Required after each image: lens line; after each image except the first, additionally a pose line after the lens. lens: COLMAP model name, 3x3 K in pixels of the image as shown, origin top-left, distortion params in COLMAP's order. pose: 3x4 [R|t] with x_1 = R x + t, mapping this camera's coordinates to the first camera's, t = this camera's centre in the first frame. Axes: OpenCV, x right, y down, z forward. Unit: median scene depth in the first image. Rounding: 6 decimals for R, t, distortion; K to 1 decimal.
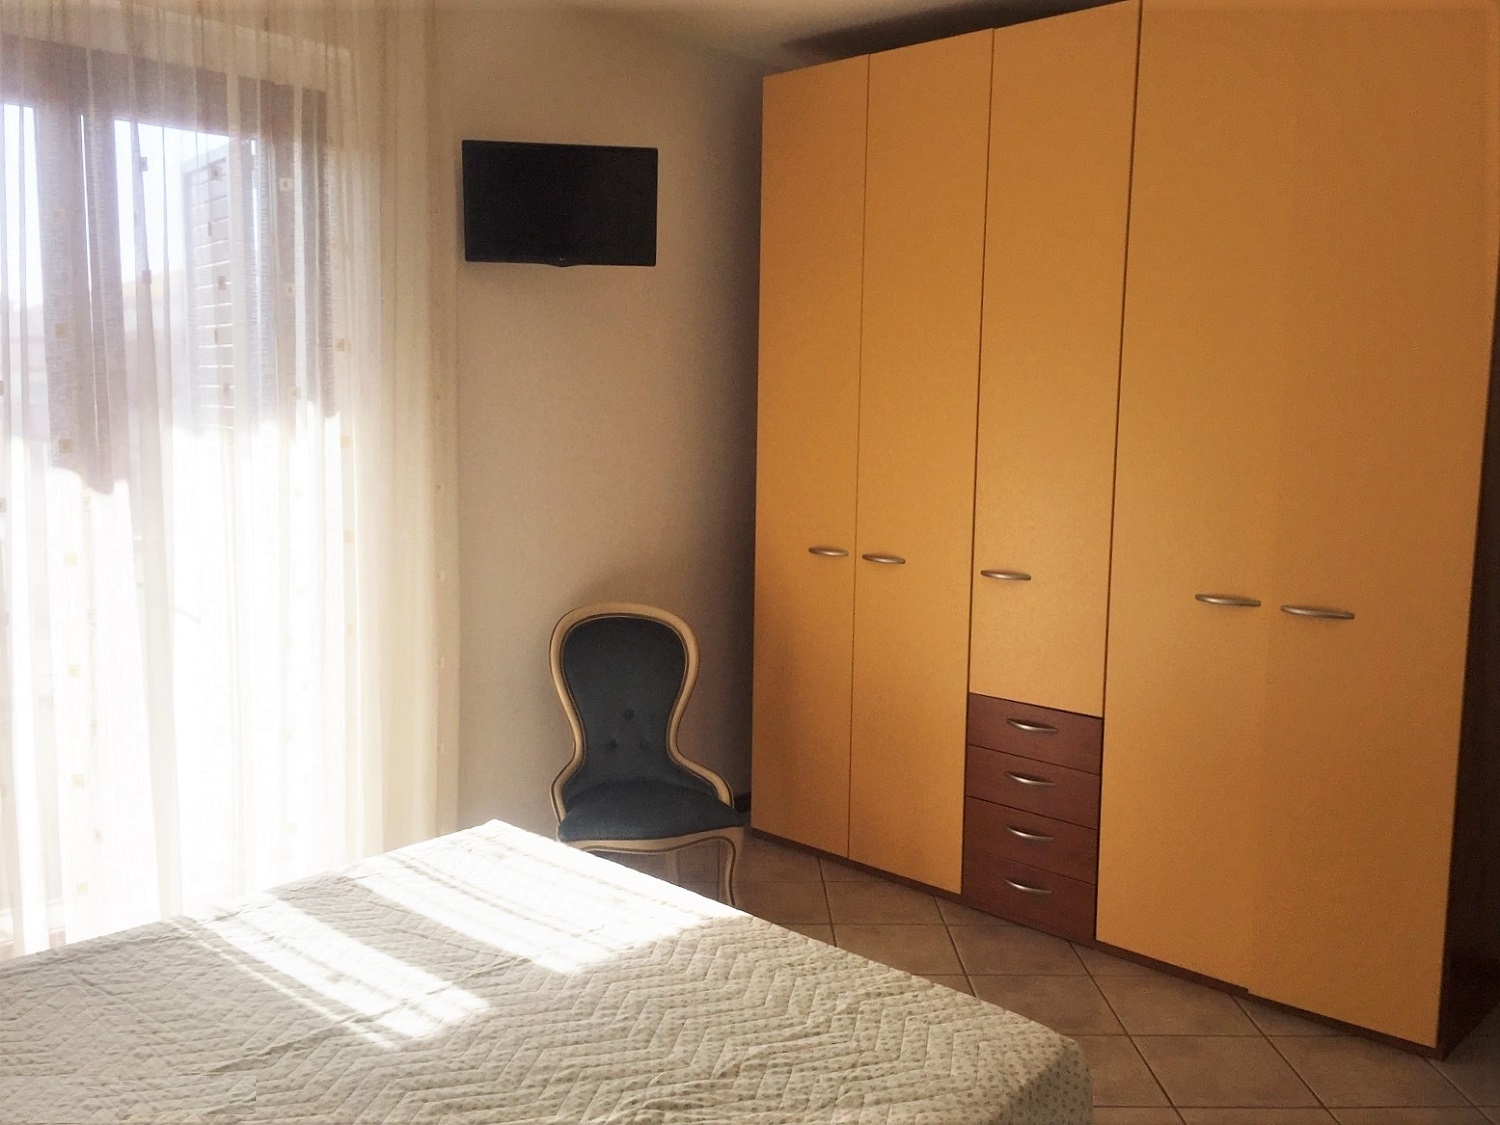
lens RADIAL K [[1303.5, 0, 751.0], [0, 1303.5, 573.8], [0, 0, 1]] dist [0.057155, -0.062739]
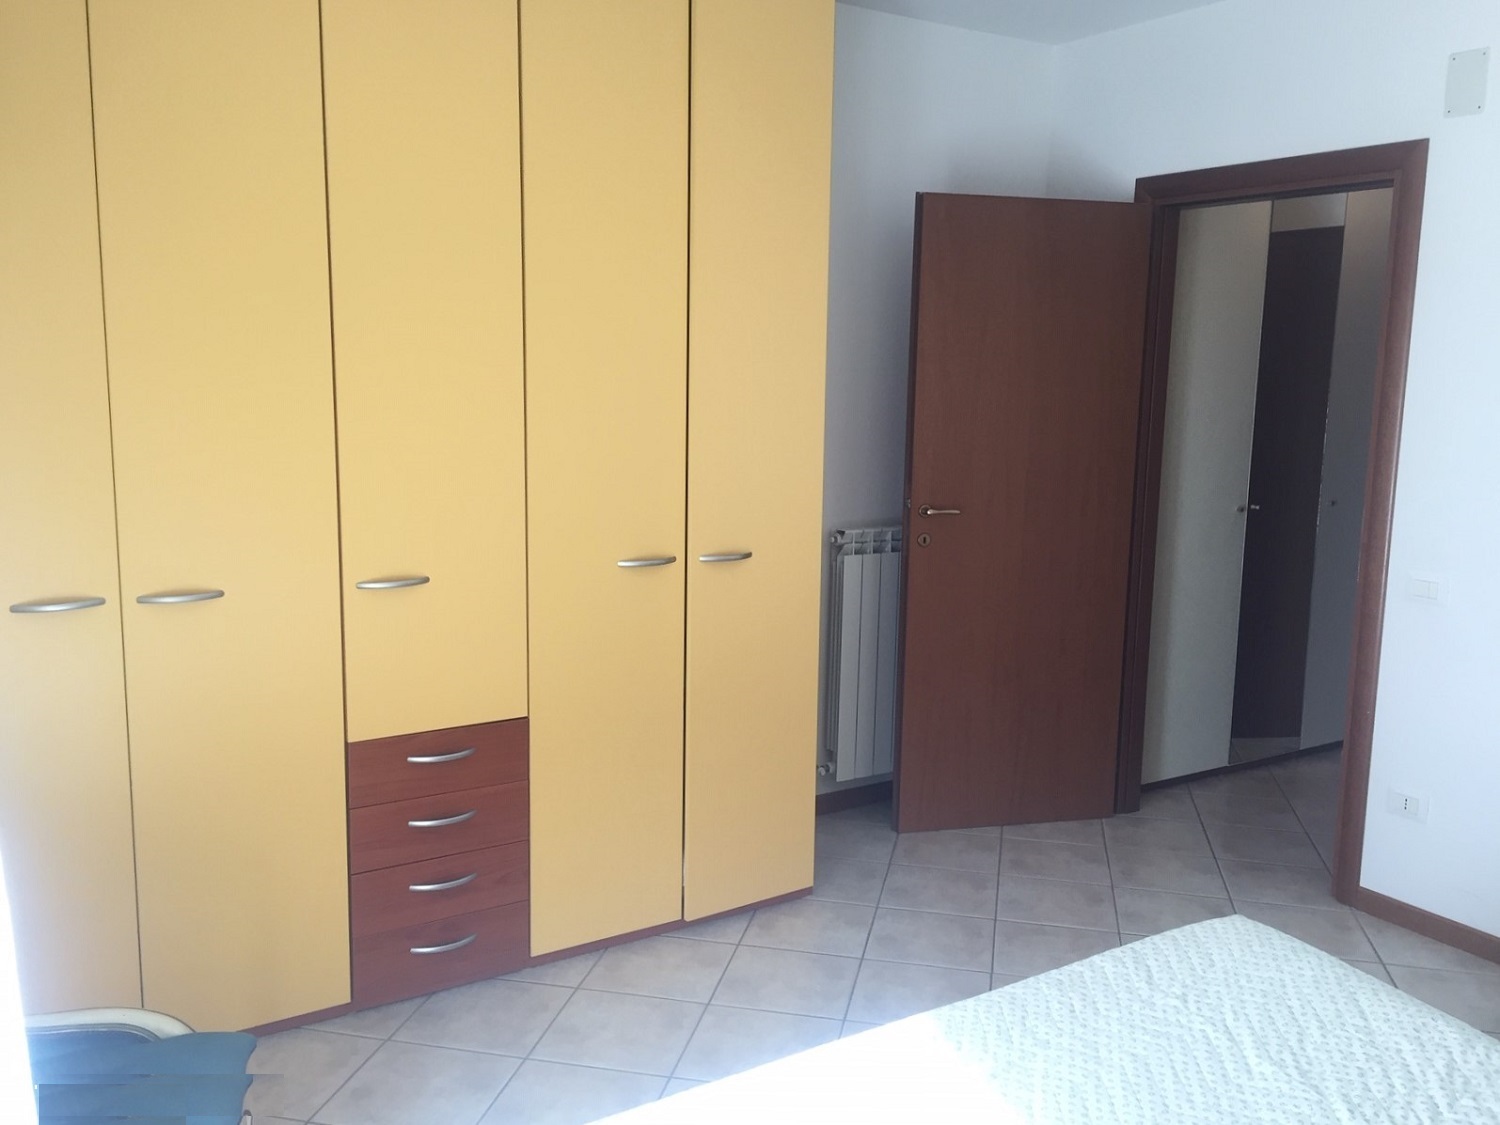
lens RADIAL K [[1303.5, 0, 740.7], [0, 1303.5, 562.5], [0, 0, 1]] dist [0.057155, -0.062739]
pose [[0.246398, -0.151178, 0.957305, -0.525578], [0.119429, 0.984967, 0.124807, -0.087794], [-0.961782, 0.083578, 0.260749, 0.605554]]
